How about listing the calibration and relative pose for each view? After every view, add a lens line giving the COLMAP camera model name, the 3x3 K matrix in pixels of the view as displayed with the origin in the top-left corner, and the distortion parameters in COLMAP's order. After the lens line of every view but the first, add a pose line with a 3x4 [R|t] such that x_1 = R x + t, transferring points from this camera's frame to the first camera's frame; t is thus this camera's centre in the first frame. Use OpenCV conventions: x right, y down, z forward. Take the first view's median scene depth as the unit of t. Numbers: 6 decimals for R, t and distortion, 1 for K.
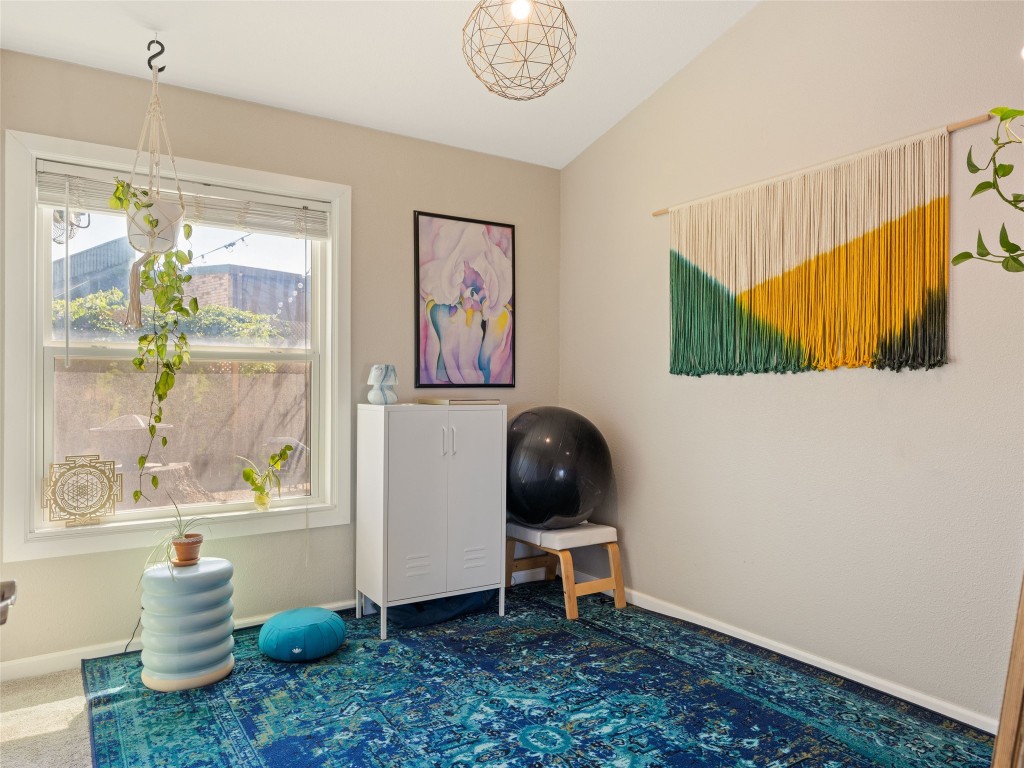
lens RADIAL K [[754.1, 0, 497.5], [0, 754.1, 386.1], [0, 0, 1]] dist [0.005417, 0.004434]
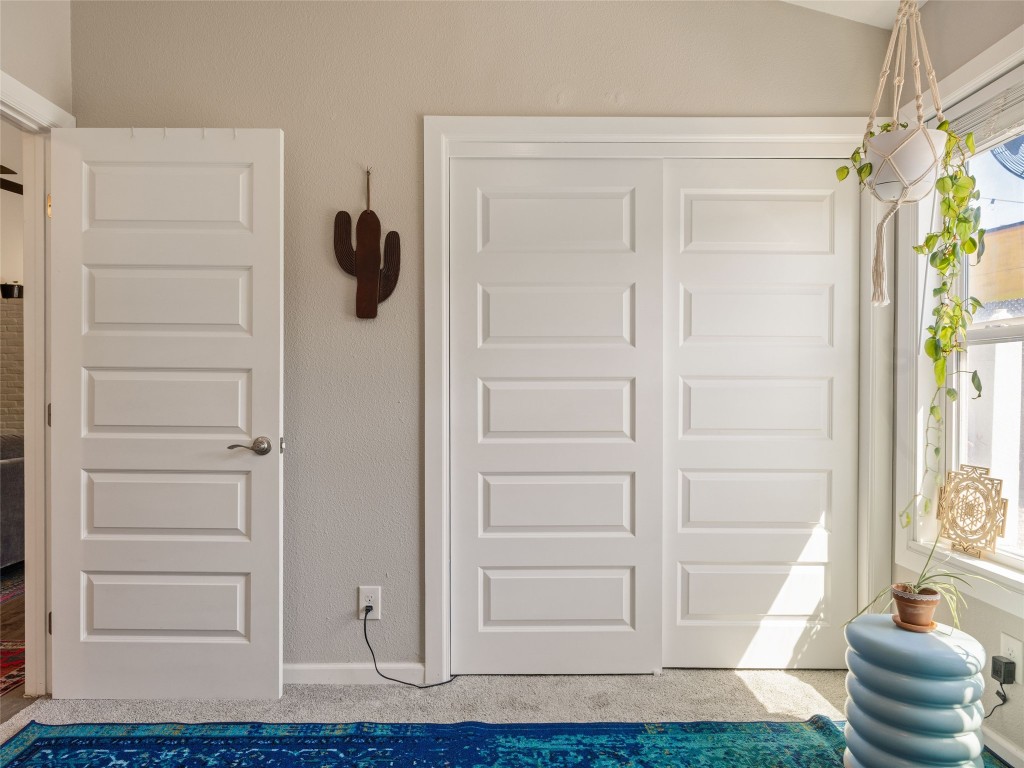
lens RADIAL K [[721.5, 0, 512.0], [0, 721.5, 384.0], [0, 0, 1]] dist [0.005671, 0.001469]
pose [[-0.573019, 0.004717, -0.819529, 0.418675], [-0.001457, 0.999976, 0.006774, 0.002625], [0.819541, 0.005076, -0.572998, 1.260286]]
